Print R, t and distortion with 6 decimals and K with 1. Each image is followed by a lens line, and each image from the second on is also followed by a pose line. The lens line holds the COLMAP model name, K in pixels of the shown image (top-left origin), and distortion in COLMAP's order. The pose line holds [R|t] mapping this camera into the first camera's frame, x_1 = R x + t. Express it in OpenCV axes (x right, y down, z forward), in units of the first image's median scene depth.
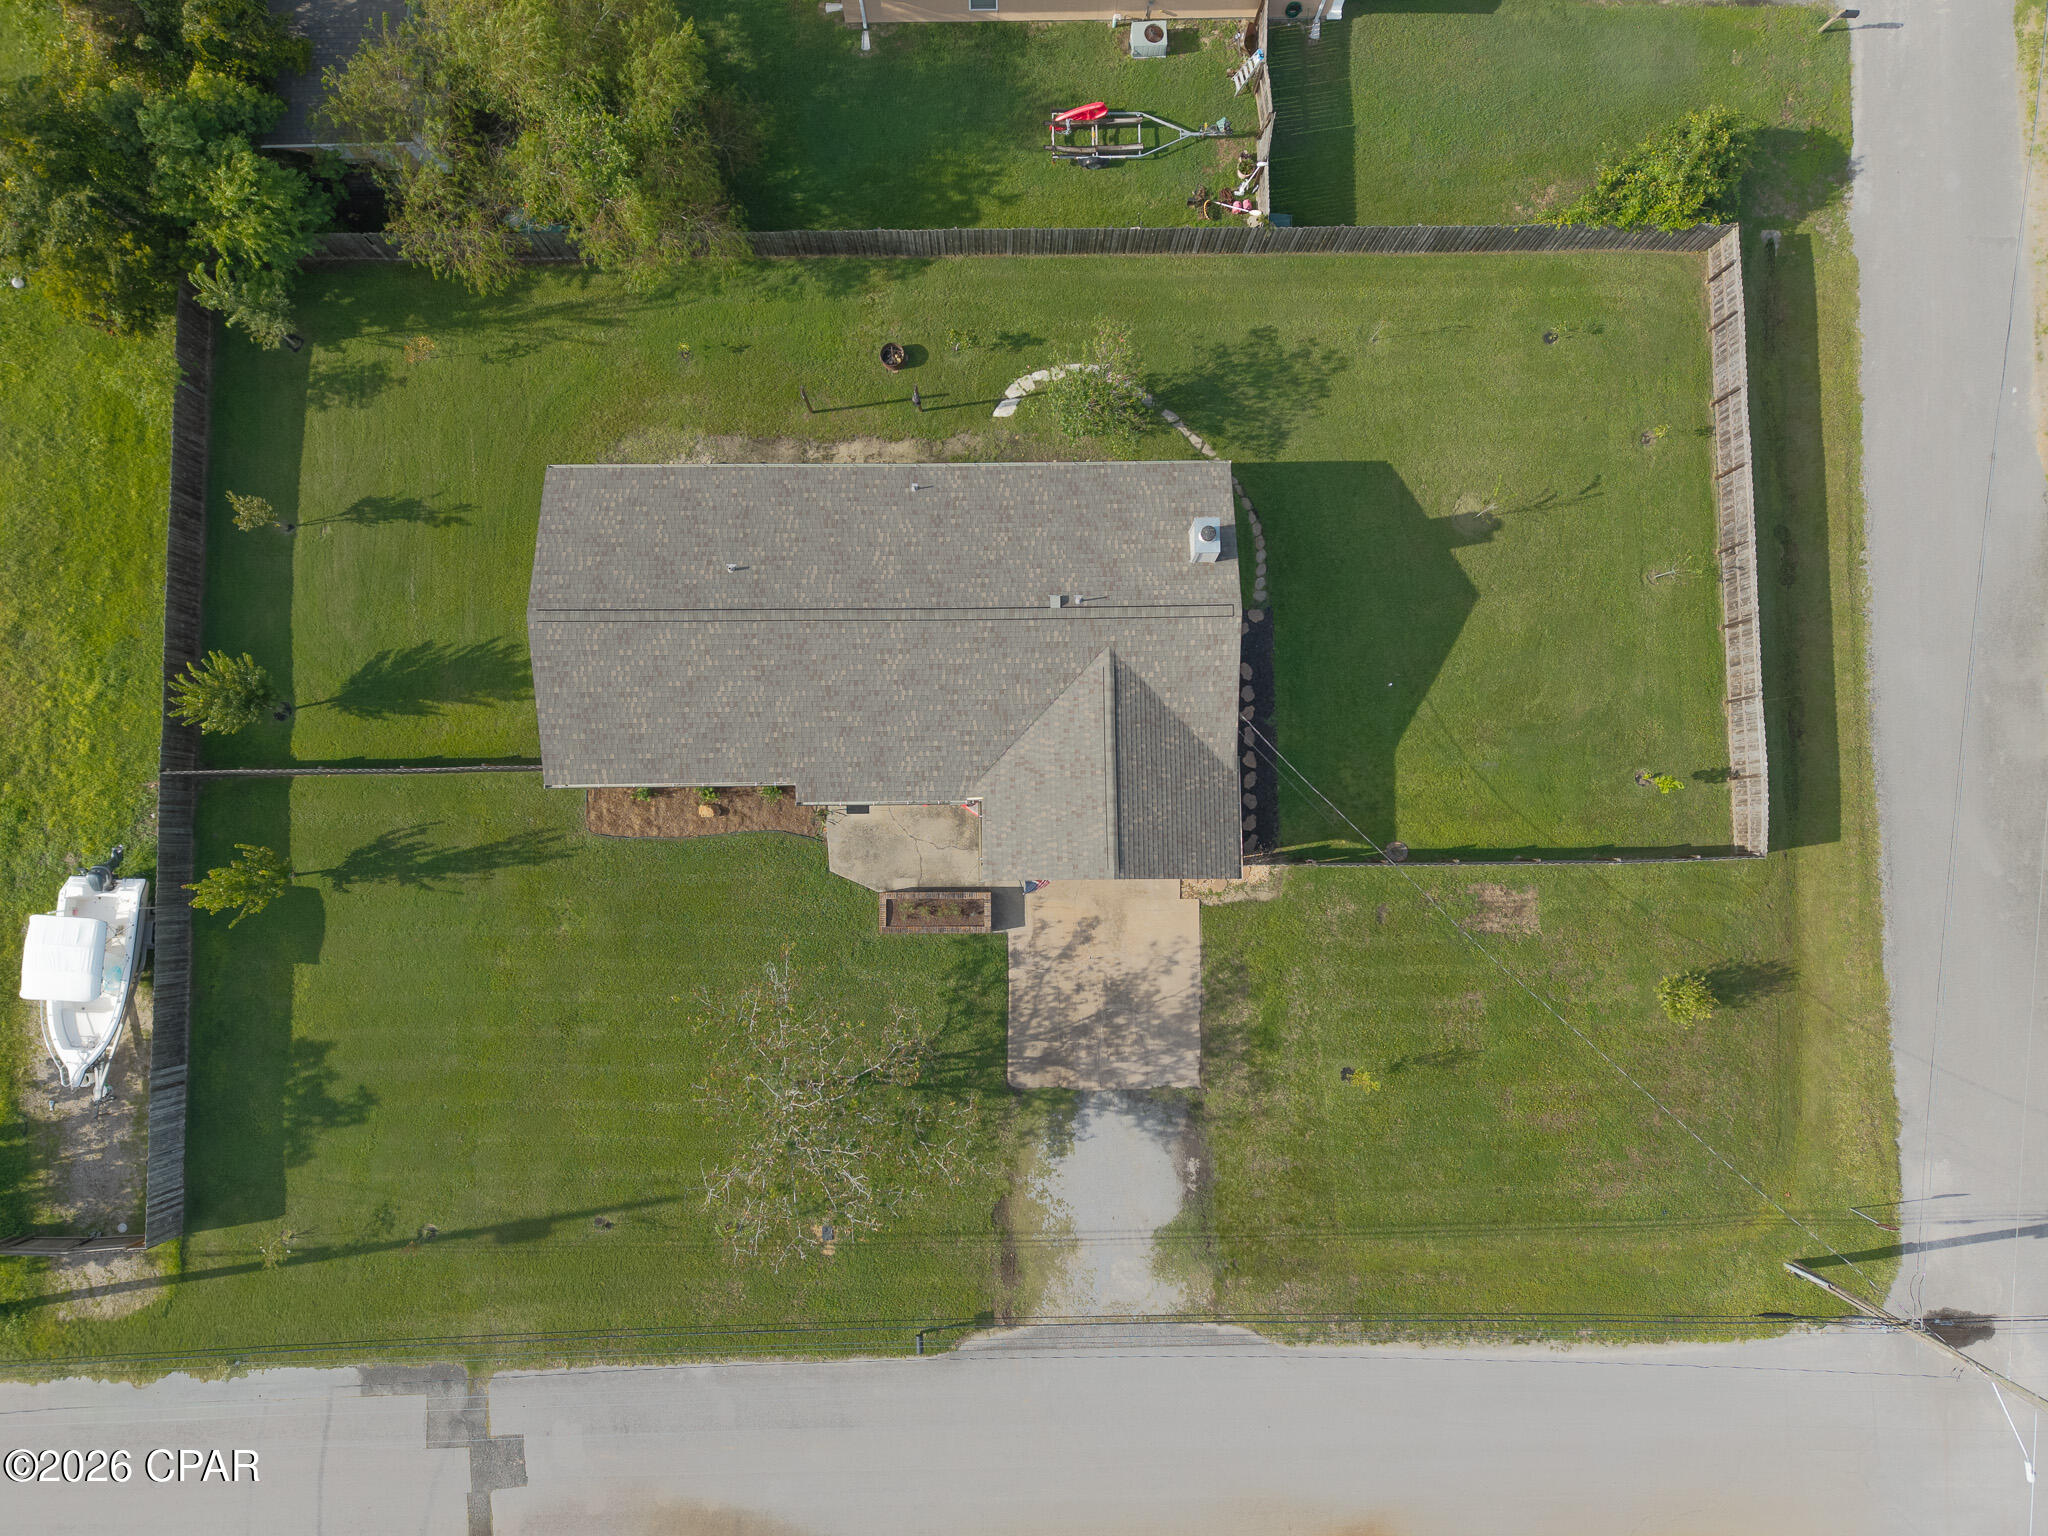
lens RADIAL K [[1432.8, 0, 1024.0], [0, 1432.8, 768.0], [0, 0, 1]] dist [0.034176, -0.026376]
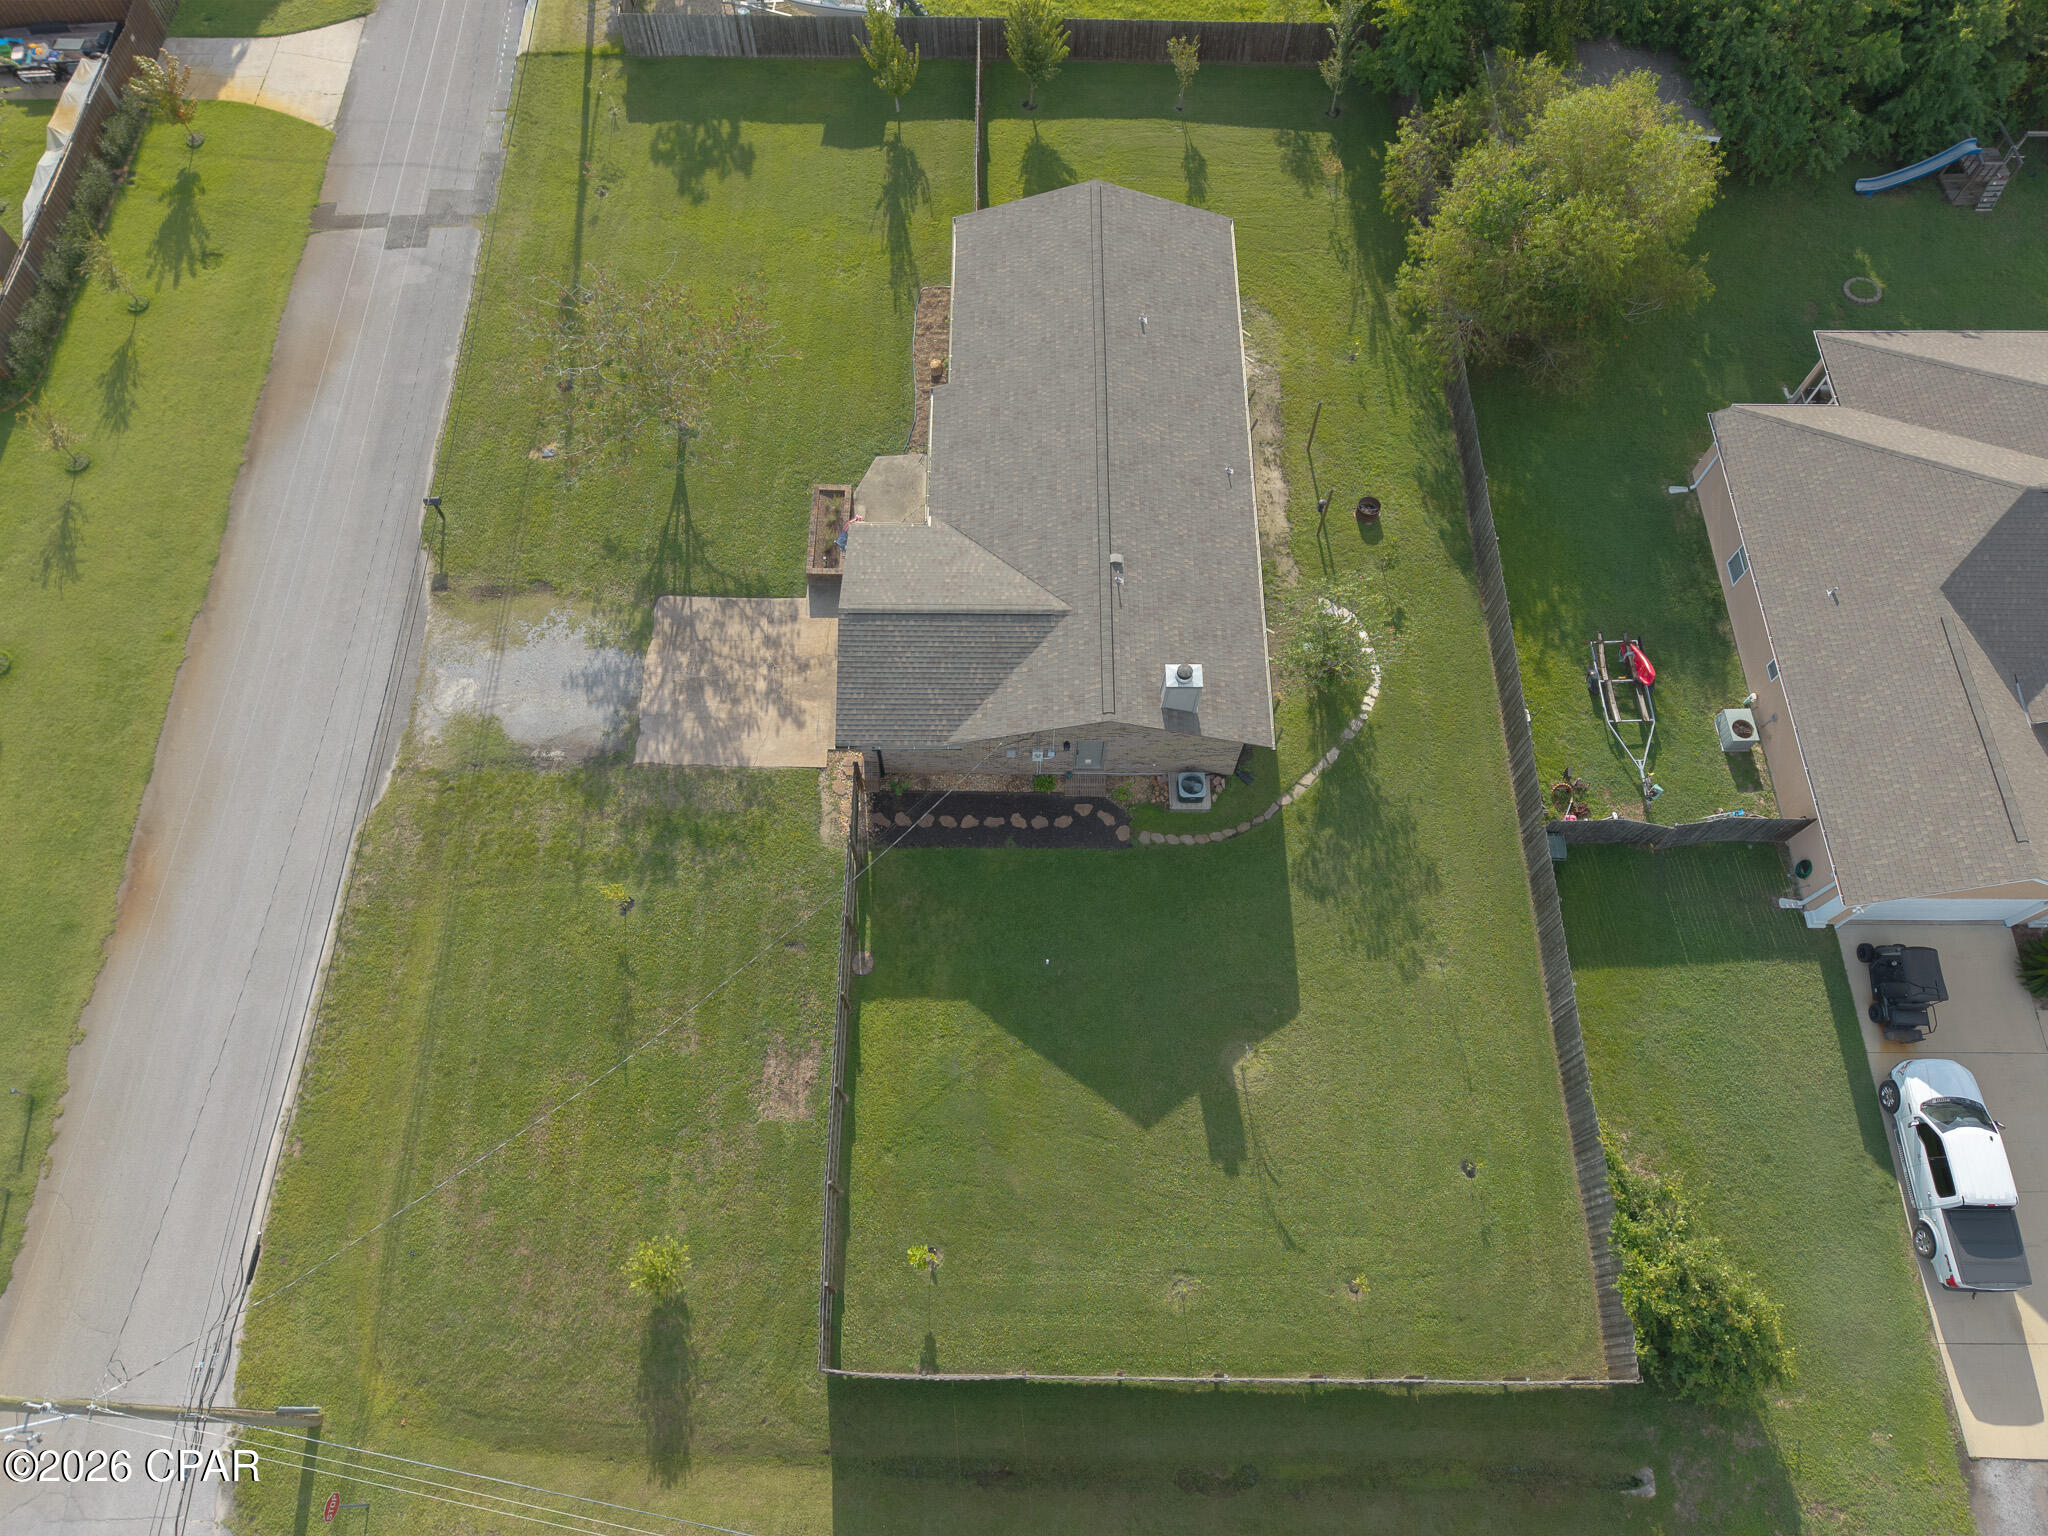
lens RADIAL K [[1432.8, 0, 1024.0], [0, 1432.8, 768.0], [0, 0, 1]] dist [0.034176, -0.026376]
pose [[-0.013806, 0.892139, -0.451549, 0.560983], [-0.997924, 0.016114, 0.062349, -0.102593], [0.062900, 0.451473, 0.890065, 0.148774]]
